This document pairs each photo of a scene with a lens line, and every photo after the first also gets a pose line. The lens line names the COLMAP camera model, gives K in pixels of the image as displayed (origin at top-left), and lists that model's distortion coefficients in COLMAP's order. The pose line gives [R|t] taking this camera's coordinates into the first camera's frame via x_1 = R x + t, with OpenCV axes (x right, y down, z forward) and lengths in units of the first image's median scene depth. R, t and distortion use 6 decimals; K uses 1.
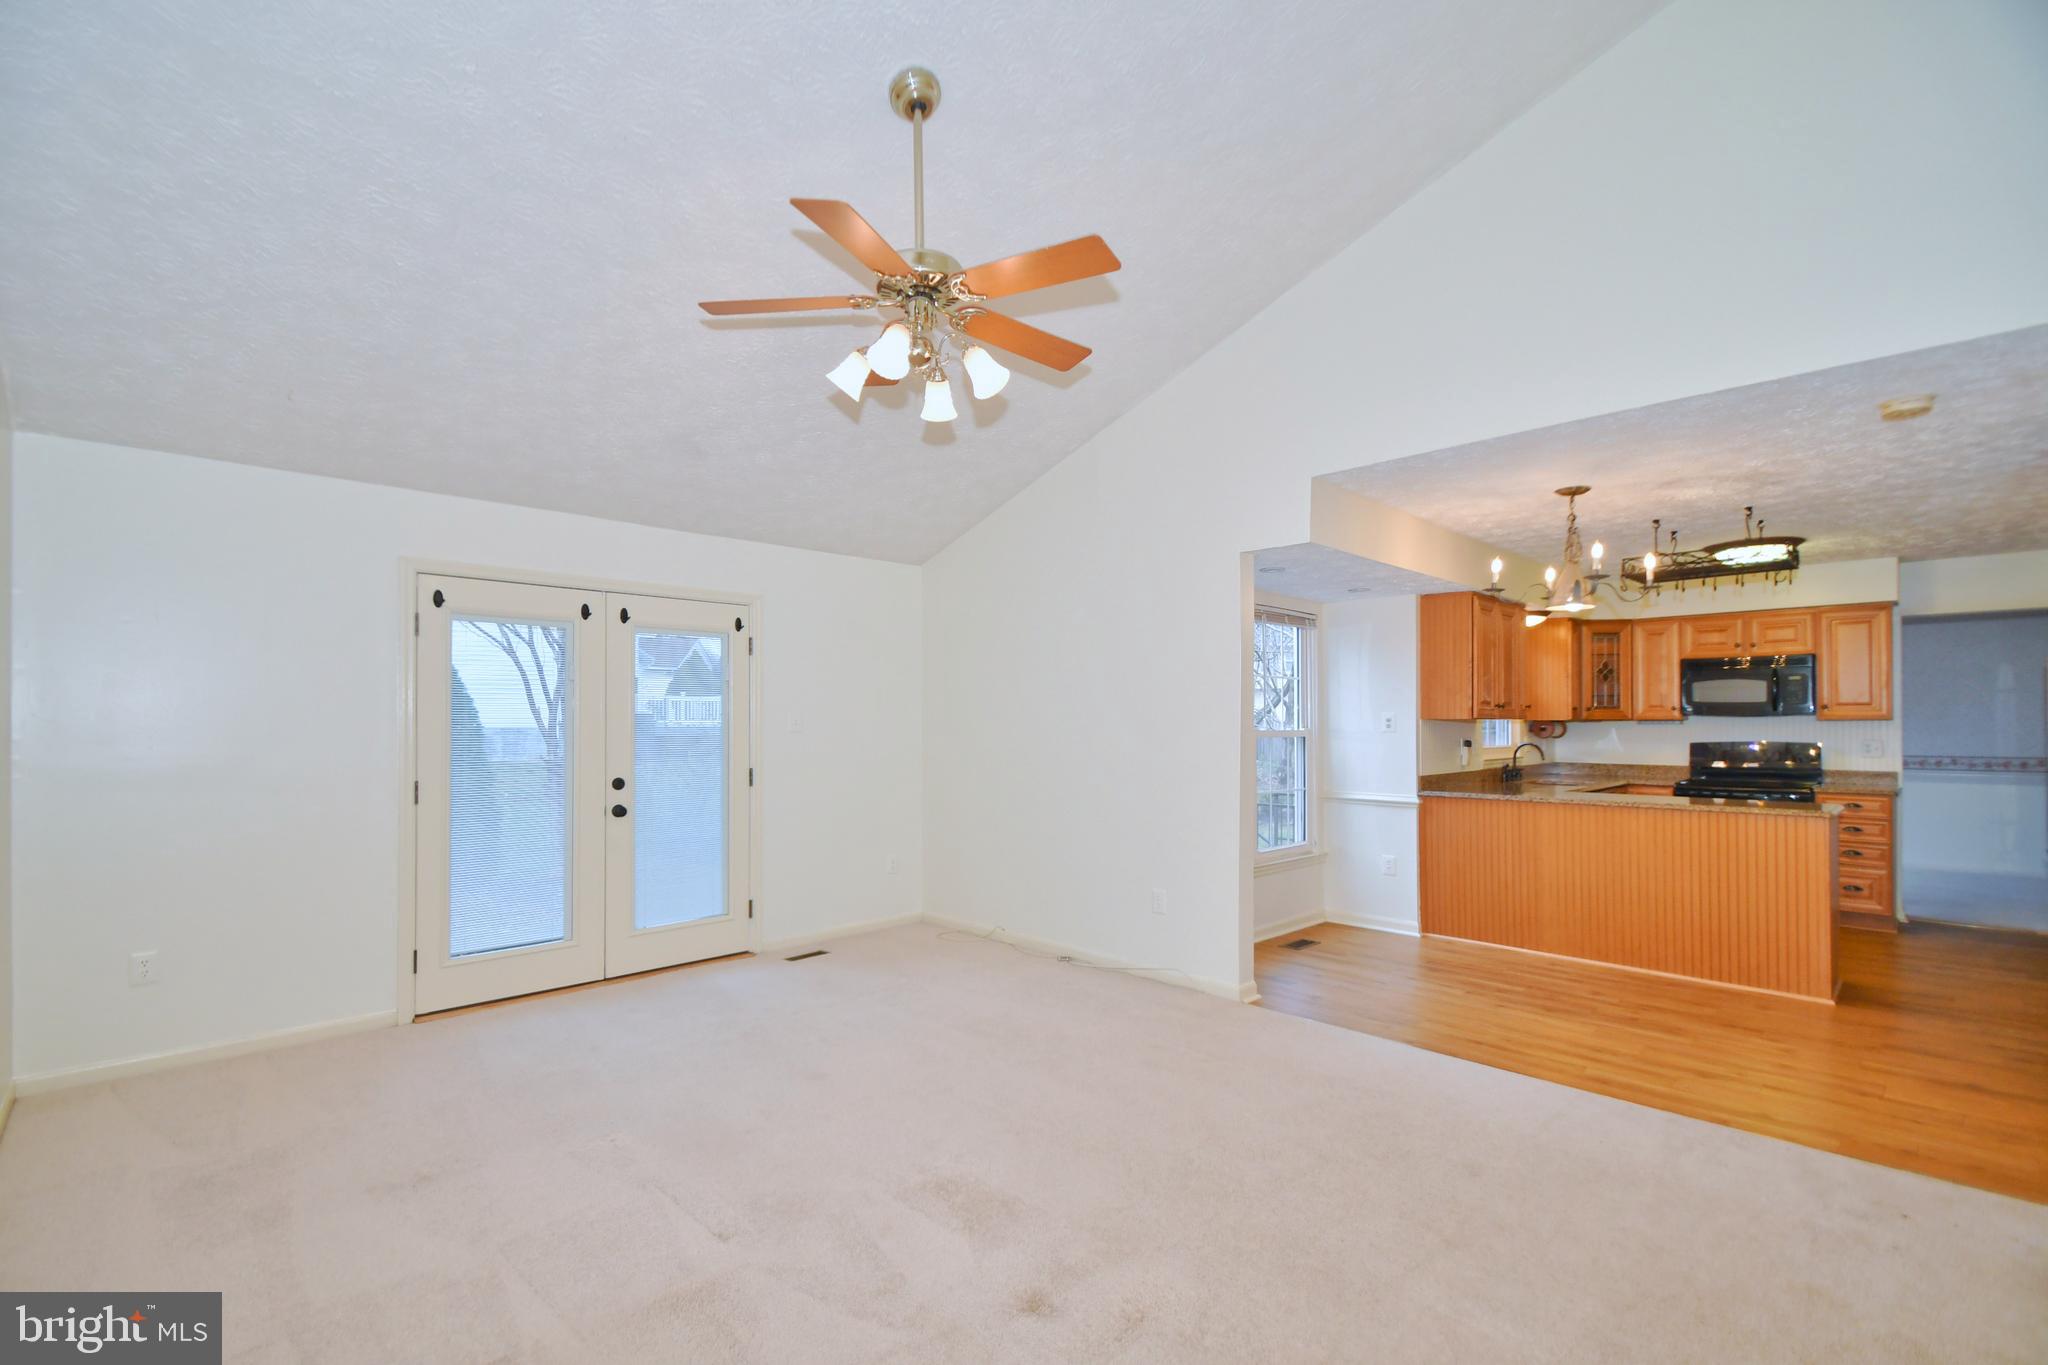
lens RADIAL K [[896.9, 0, 998.9], [0, 896.9, 719.1], [0, 0, 1]] dist [0.025318, -0.021093]
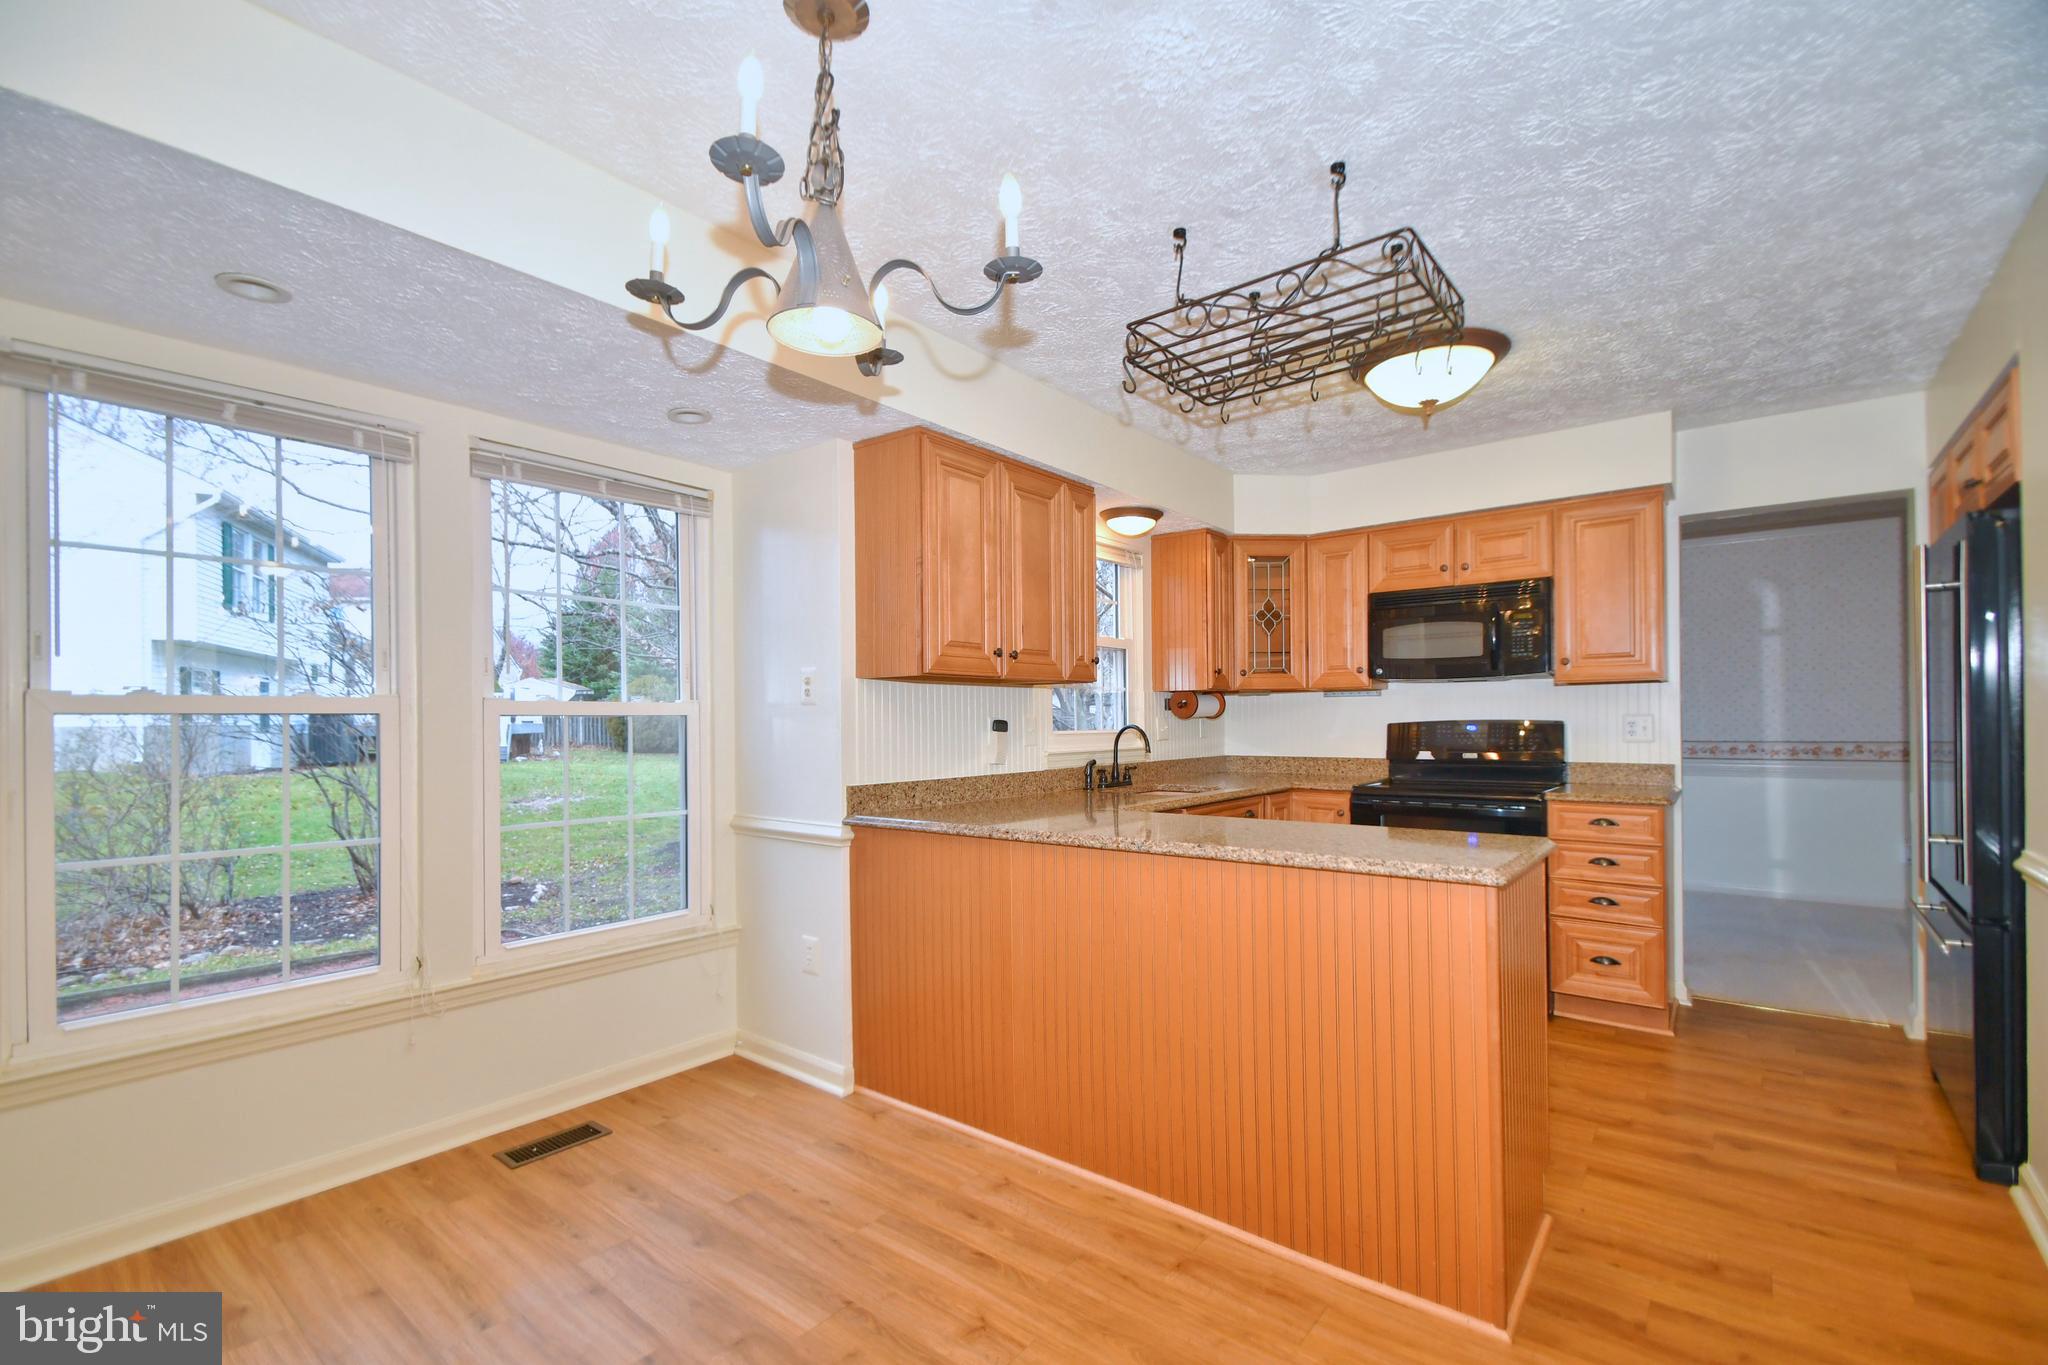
lens RADIAL K [[896.9, 0, 998.9], [0, 896.9, 719.1], [0, 0, 1]] dist [0.025318, -0.021093]
pose [[0.991523, -0.009357, 0.129593, 0.435260], [0.009273, 0.999956, 0.001257, 0.021390], [-0.129599, -0.000045, 0.991566, 0.422427]]
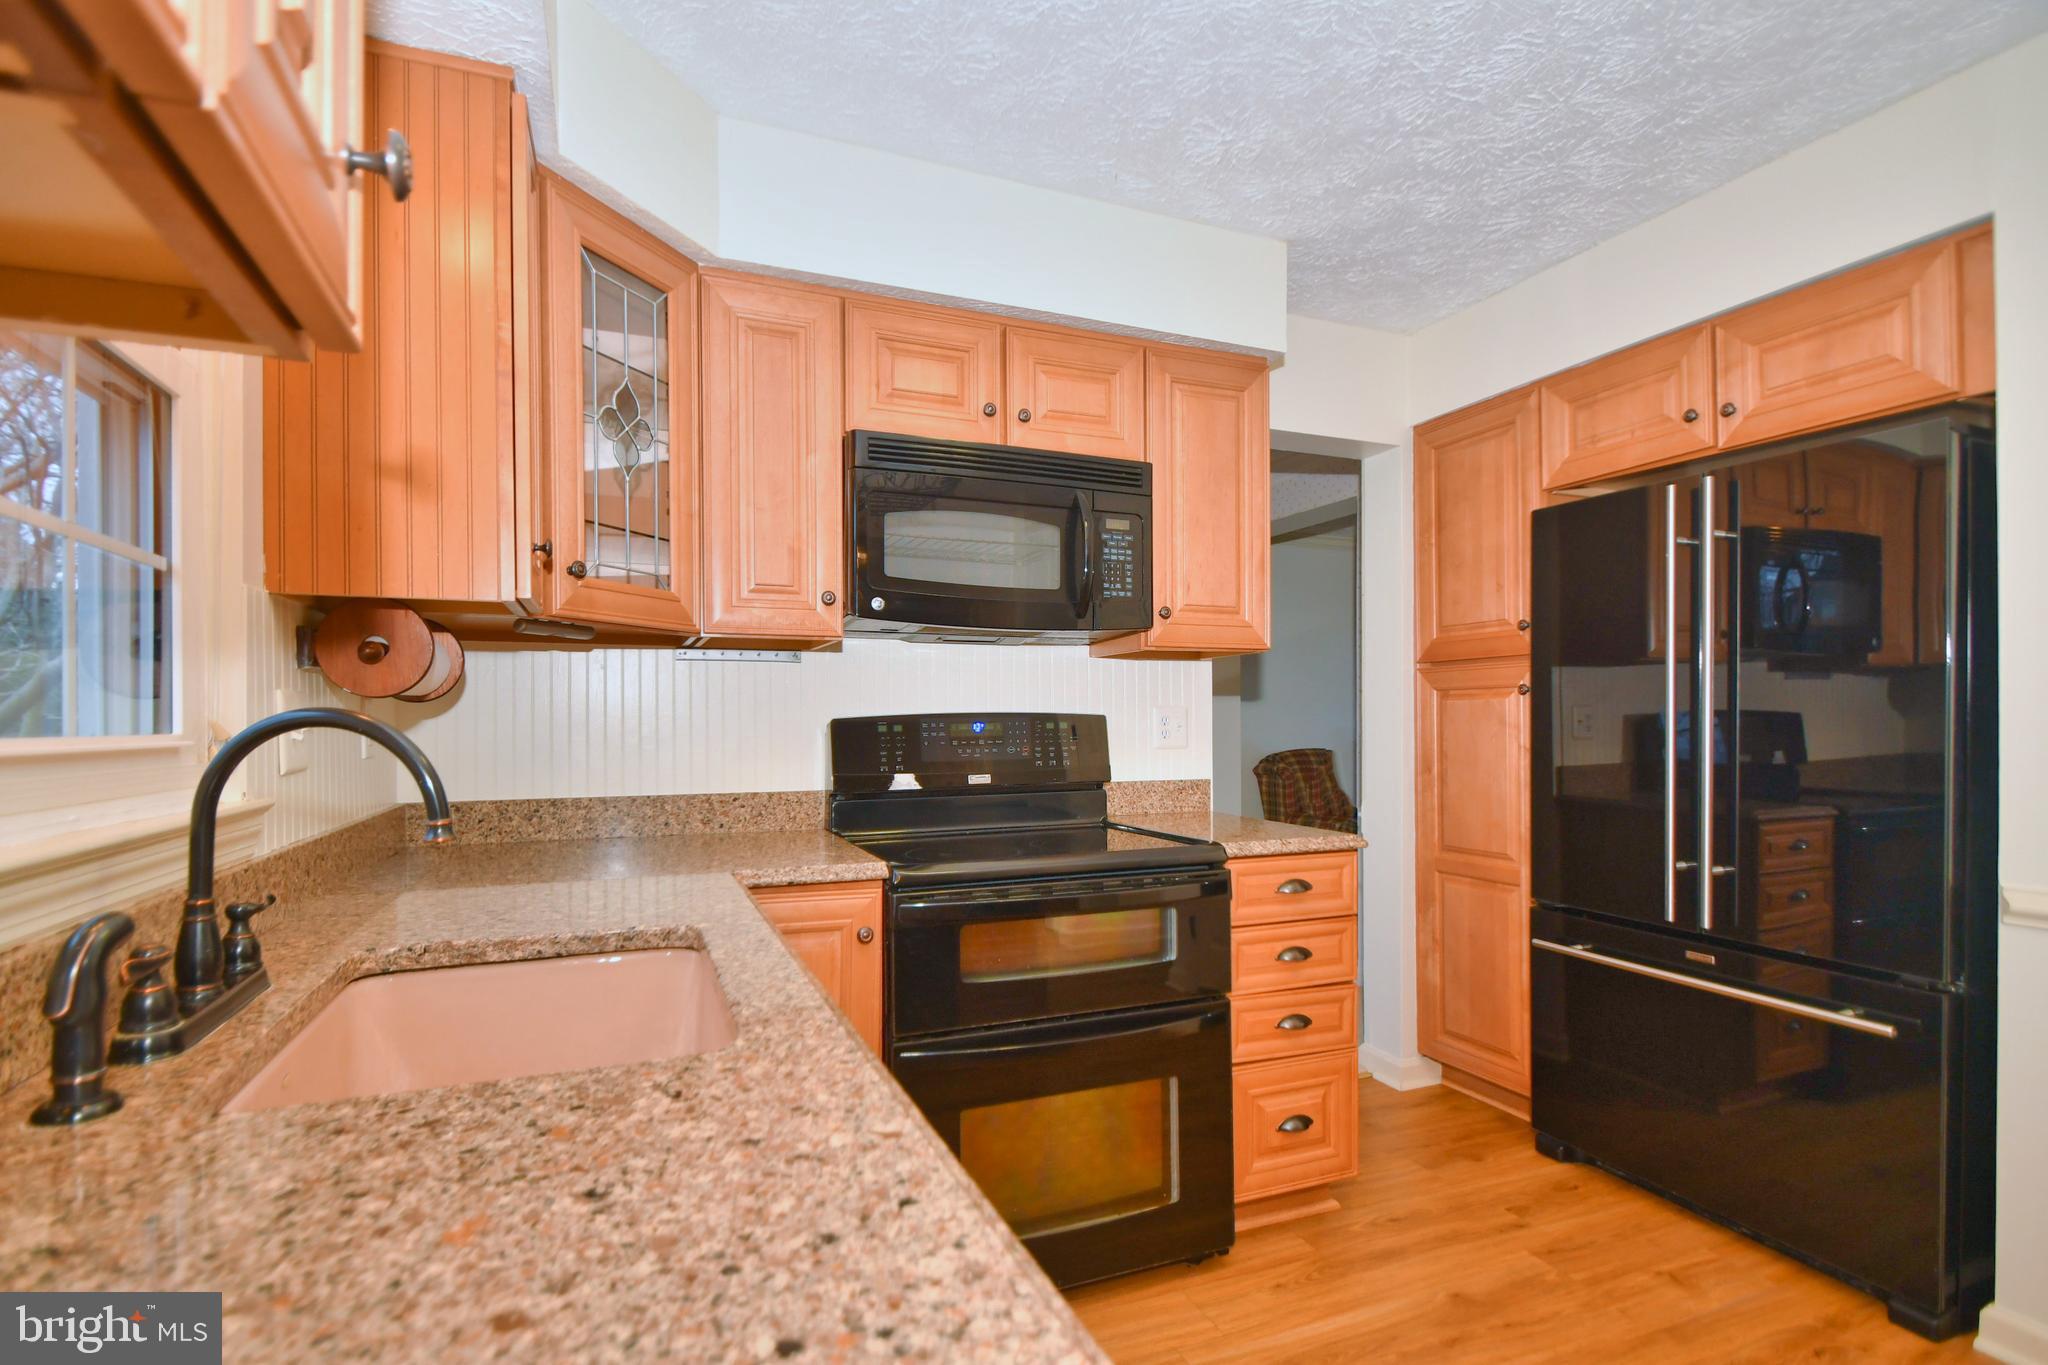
lens RADIAL K [[961.8, 0, 1021.1], [0, 961.8, 716.3], [0, 0, 1]] dist [0.000214, -0.000793]
pose [[0.348085, 0.000863, 0.937463, 0.515704], [-0.000325, 1.000000, -0.000799, 0.027888], [-0.937463, -0.000027, 0.348085, 0.896868]]
